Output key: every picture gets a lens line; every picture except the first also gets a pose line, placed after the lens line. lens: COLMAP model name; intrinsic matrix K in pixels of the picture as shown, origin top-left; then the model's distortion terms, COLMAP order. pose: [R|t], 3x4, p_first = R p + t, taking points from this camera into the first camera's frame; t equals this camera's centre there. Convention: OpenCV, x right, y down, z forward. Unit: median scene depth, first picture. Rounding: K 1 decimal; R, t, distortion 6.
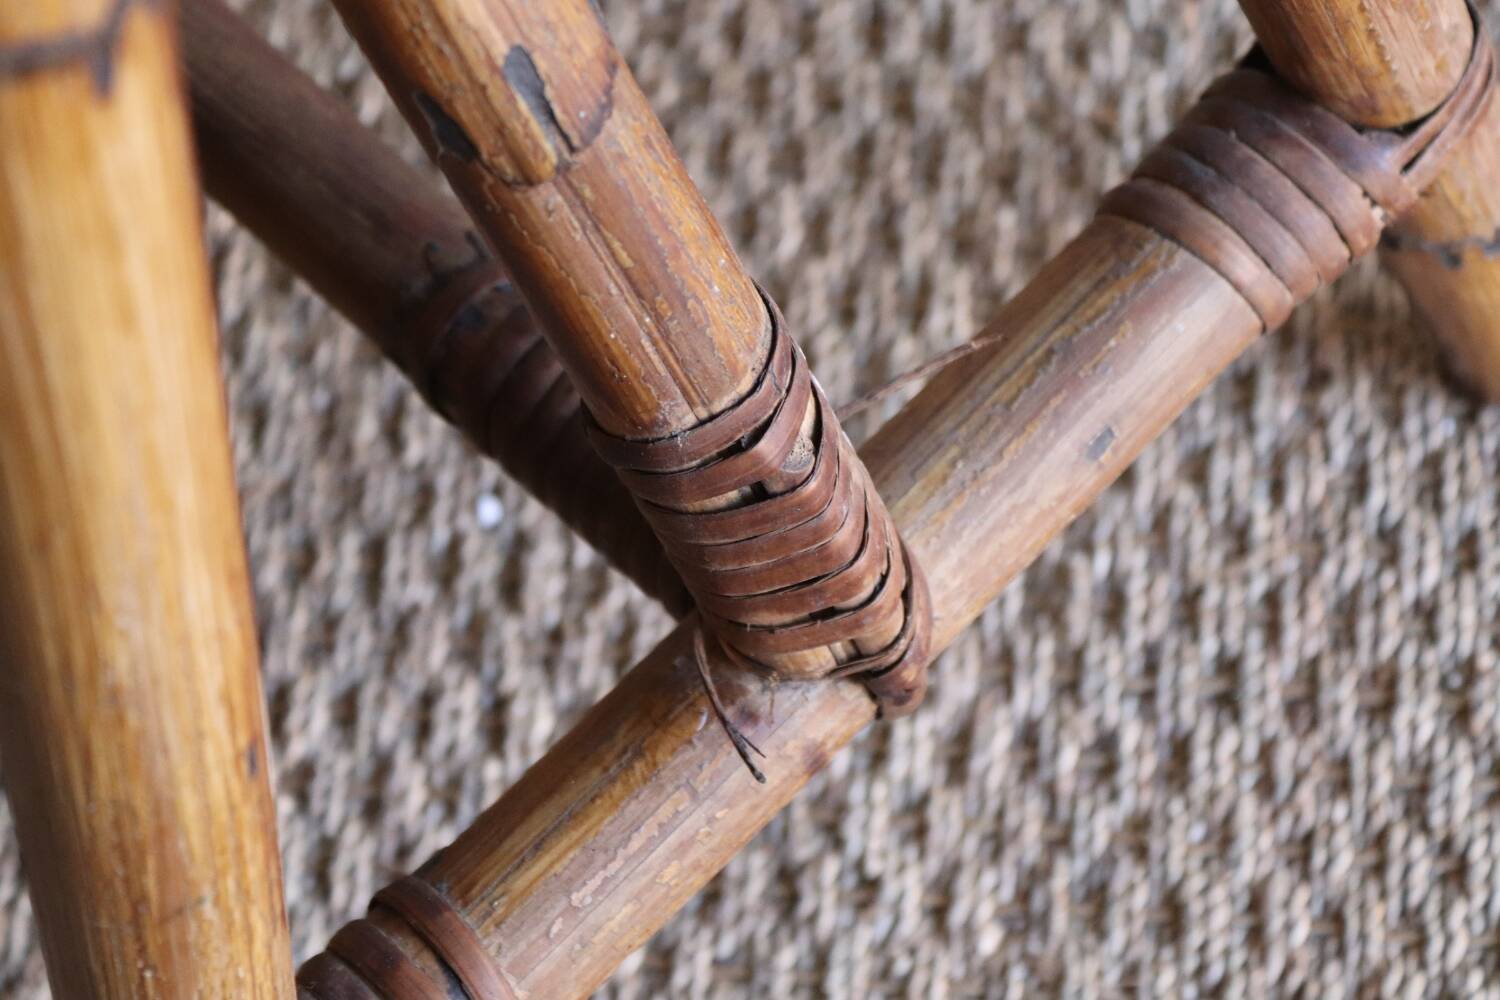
lens RADIAL K [[3566.1, 0, 751.4], [0, 3566.1, 502.8], [0, 0, 1]] dist [0.017642, 0.000000]
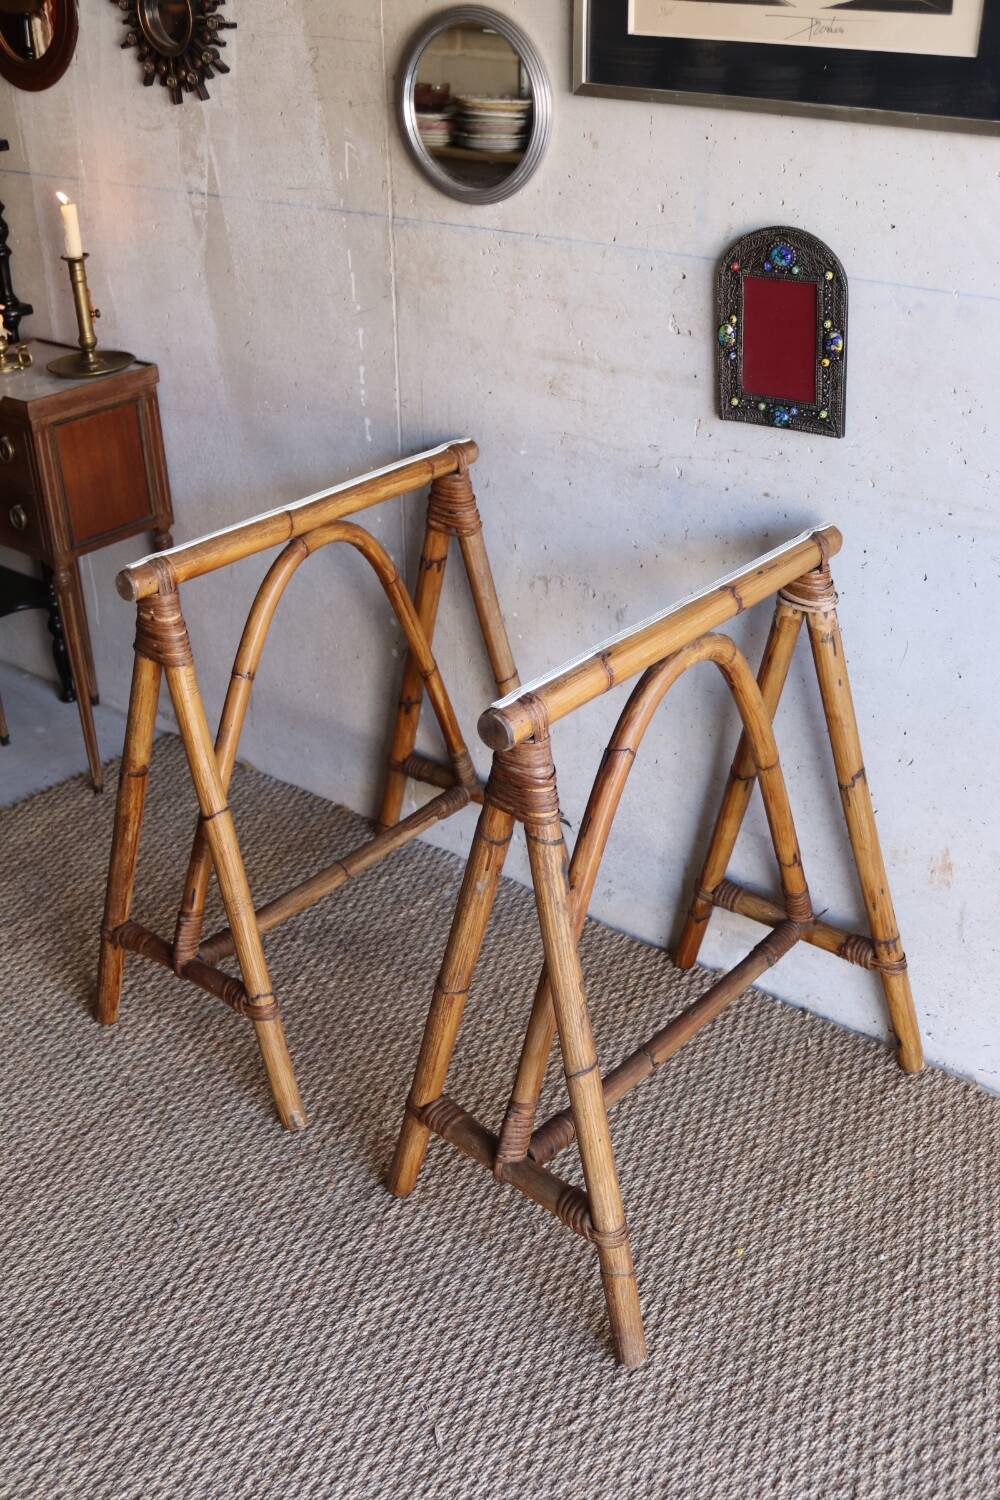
lens RADIAL K [[1553.5, 0, 504.5], [0, 1553.5, 766.8], [0, 0, 1]] dist [-0.068436, 0.000000]
pose [[0.811167, 0.359100, -0.461578, 0.953790], [-0.556485, 0.716640, -0.420419, 0.353492], [0.179813, 0.597891, 0.781149, -1.196401]]
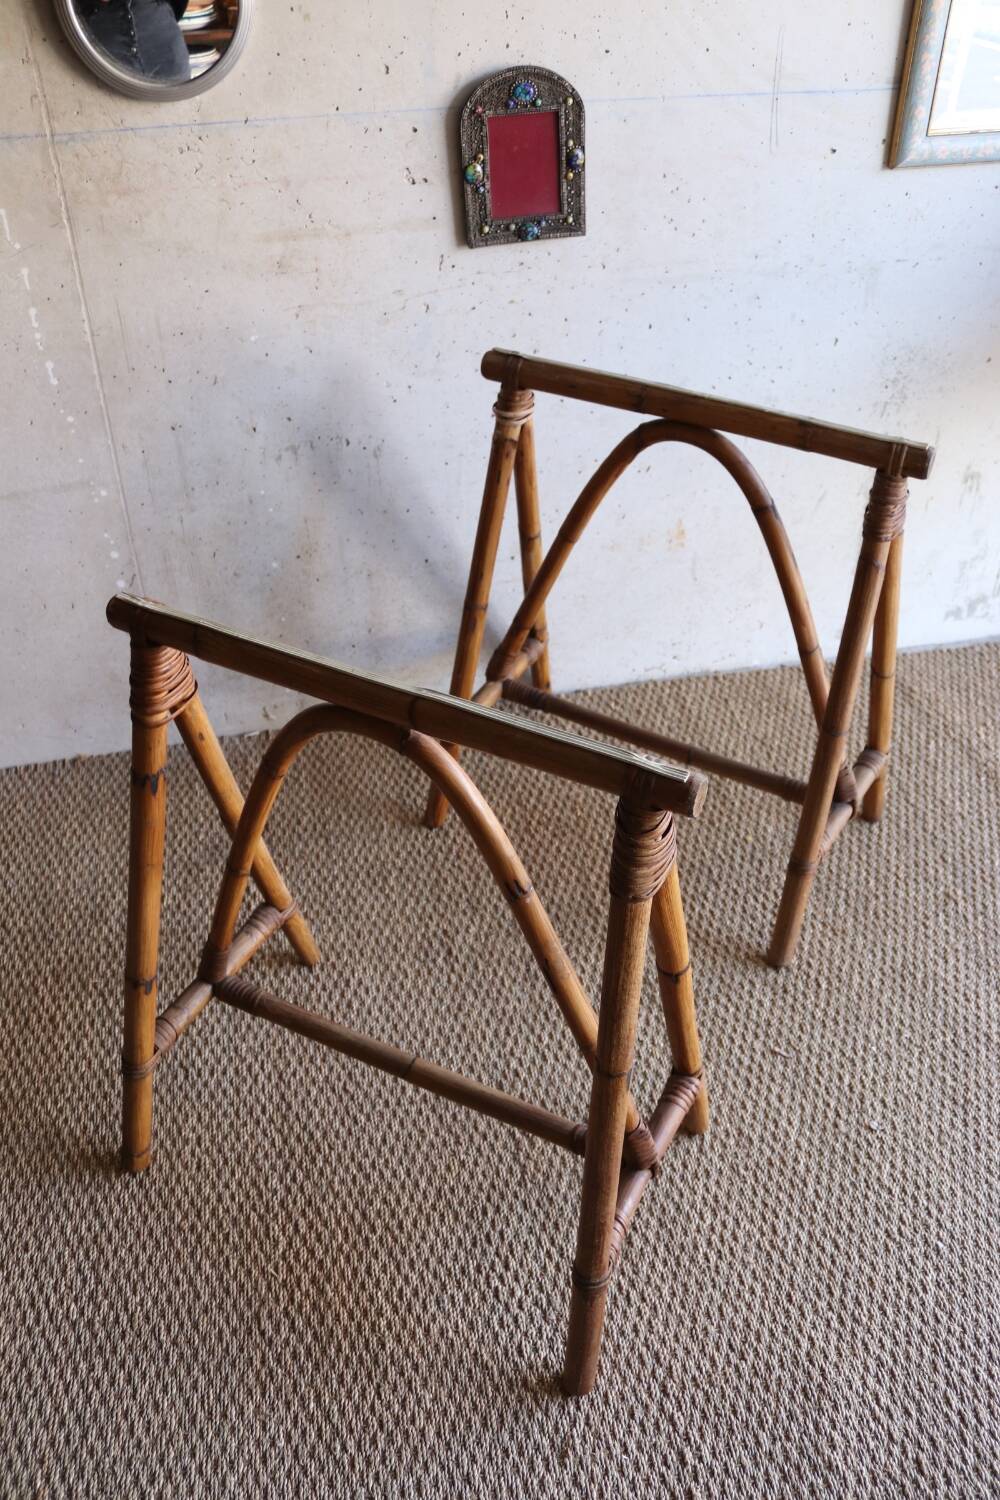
lens RADIAL K [[1234.7, 0, 516.2], [0, 1234.7, 762.0], [0, 0, 1]] dist [-0.150838, 0.117913]
pose [[0.955904, -0.103294, 0.274913, -0.719496], [0.215280, 0.883180, -0.416712, 0.520982], [-0.199754, 0.457520, 0.866472, -1.062558]]
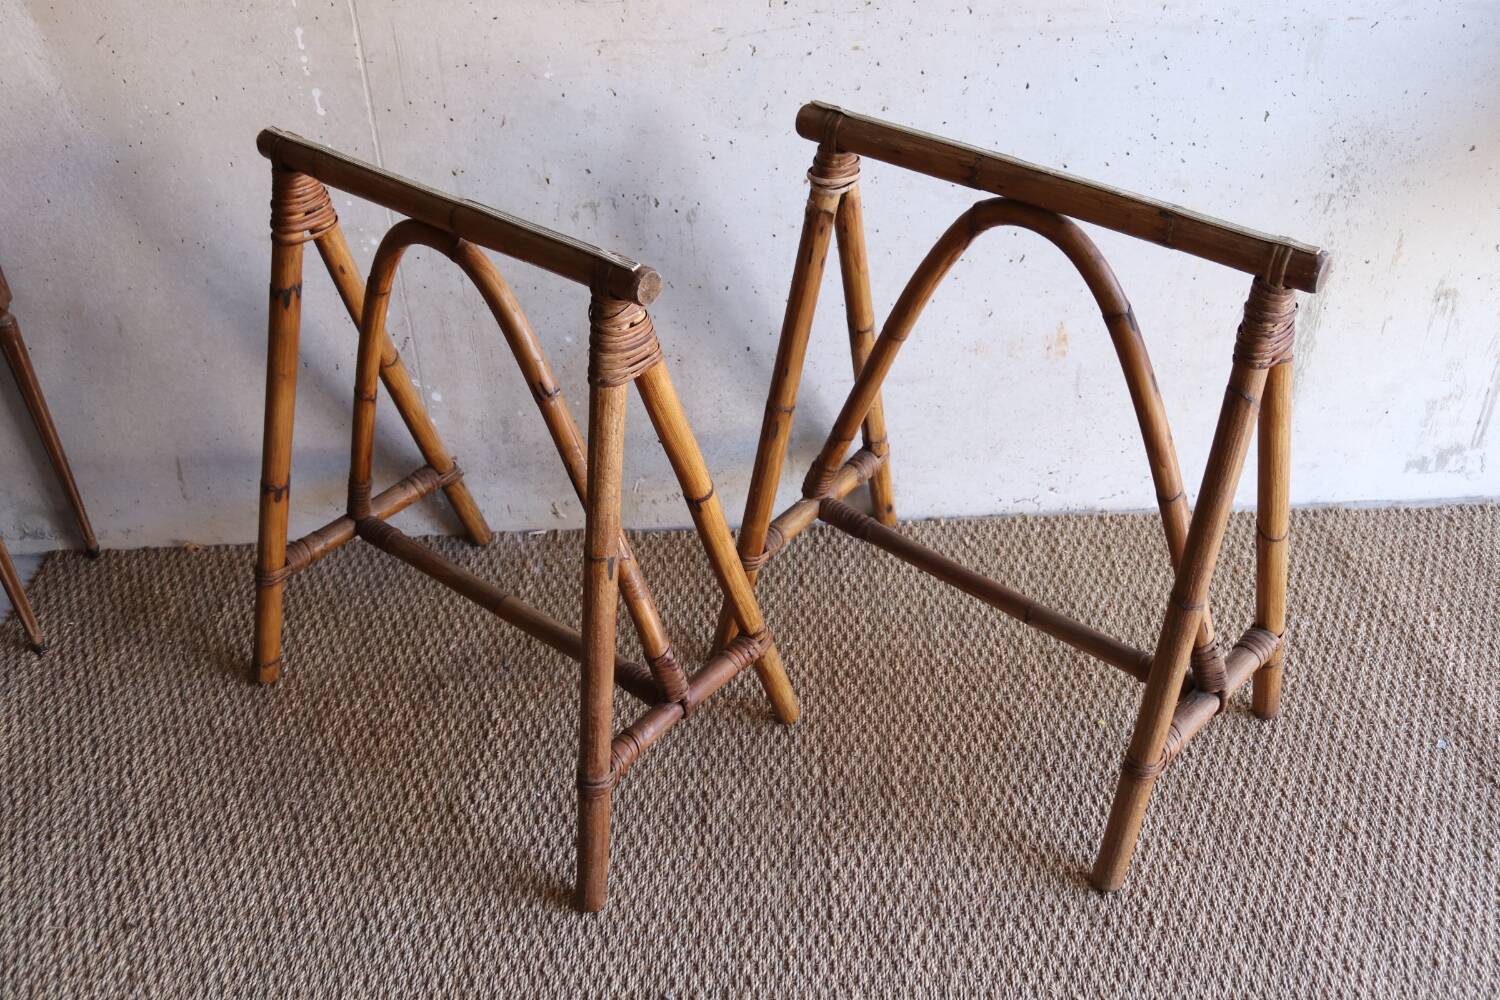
lens RADIAL K [[1415.8, 0, 778.0], [0, 1415.8, 494.9], [0, 0, 1]] dist [-0.093351, 0.000000]
pose [[0.991630, 0.003395, 0.129069, -0.409965], [0.060601, 0.870463, -0.488490, 0.484102], [-0.114008, 0.492223, 0.862971, -1.023503]]
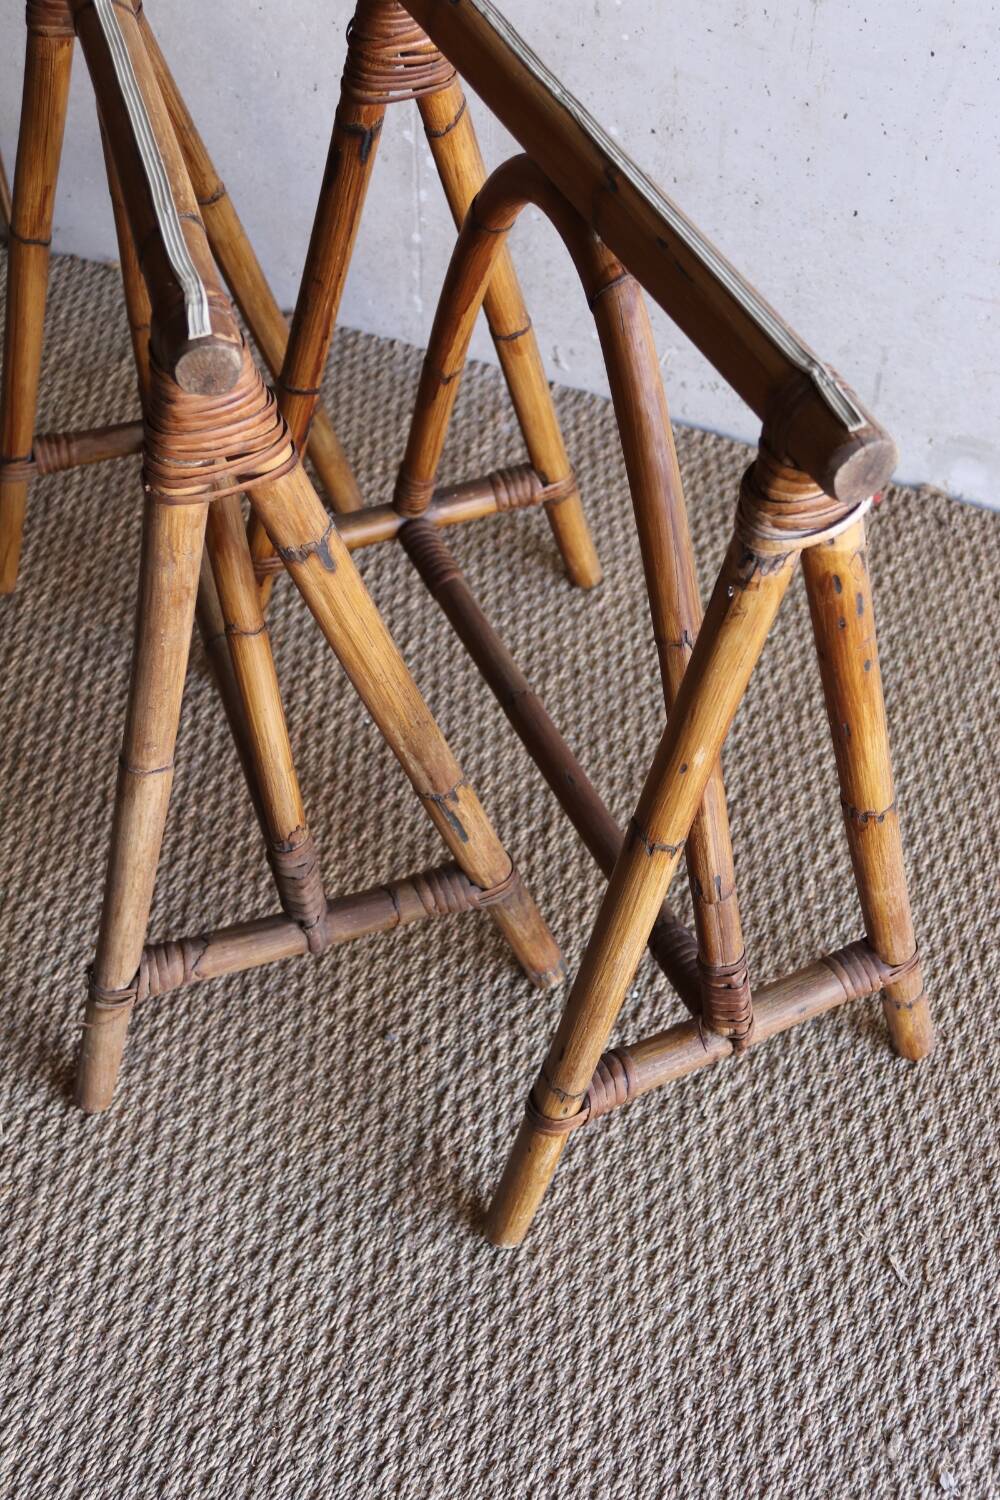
lens RADIAL K [[1664.6, 0, 503.7], [0, 1664.6, 774.3], [0, 0, 1]] dist [-0.080831, 0.000000]
pose [[0.938311, 0.323678, -0.121674, -0.068558], [-0.341959, 0.920815, -0.187520, 0.170495], [0.051343, 0.217560, 0.974696, -0.789251]]
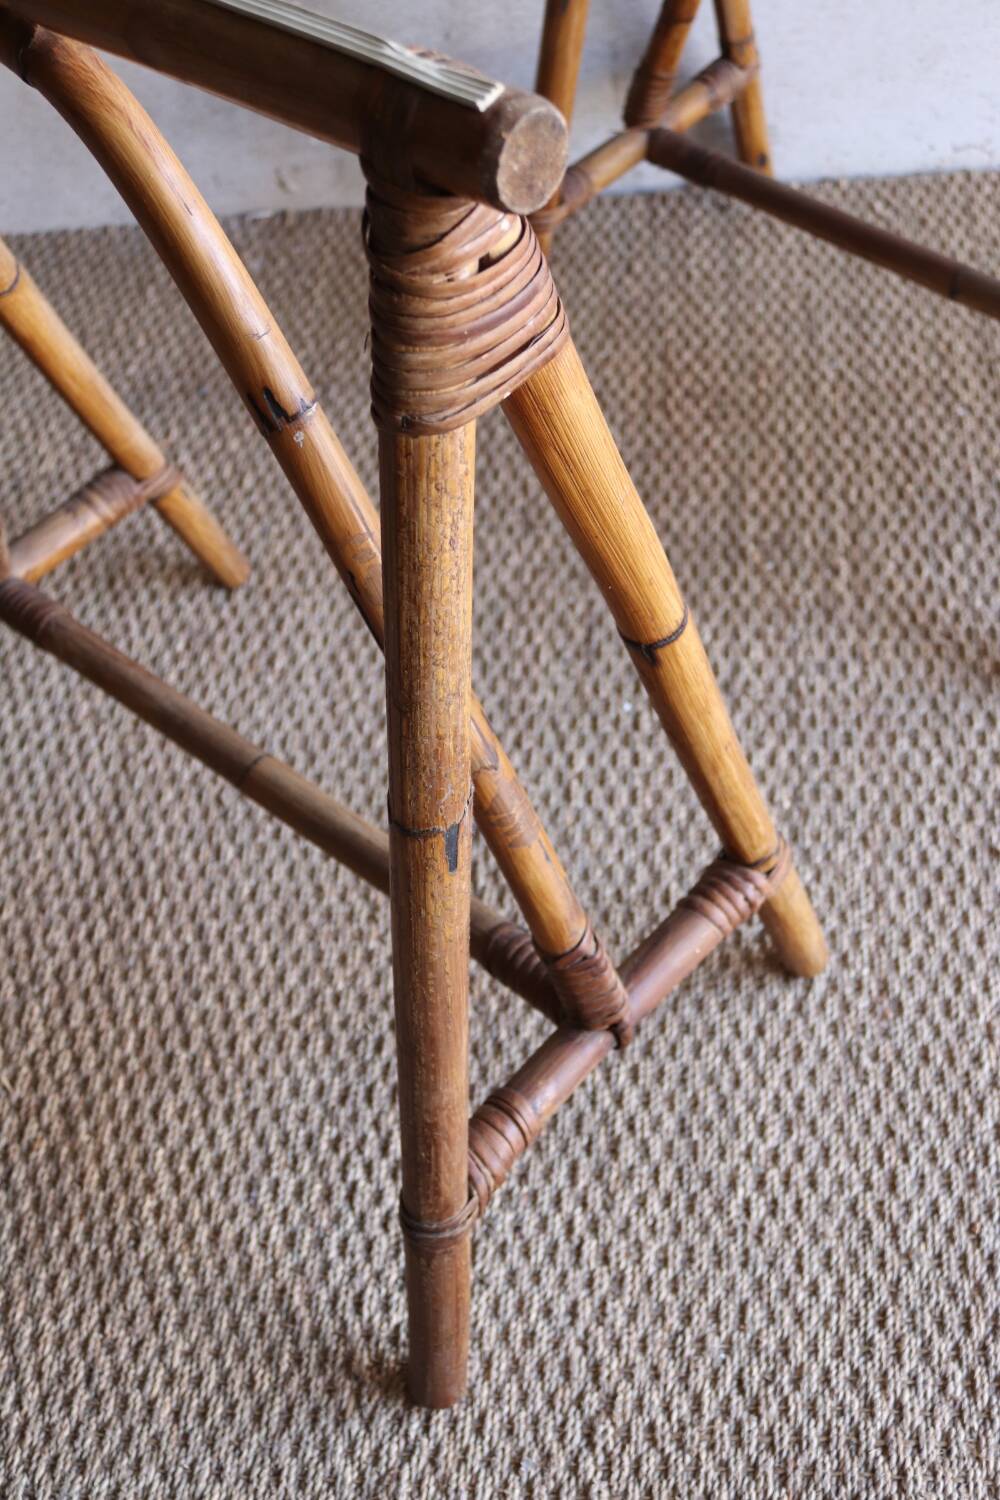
lens RADIAL K [[1664.6, 0, 514.4], [0, 1664.6, 753.4], [0, 0, 1]] dist [-0.080831, 0.000000]
pose [[0.999694, -0.021382, 0.012474, -0.210990], [0.023808, 0.968503, -0.247863, 0.456499], [-0.006781, 0.248084, 0.968715, -0.557984]]
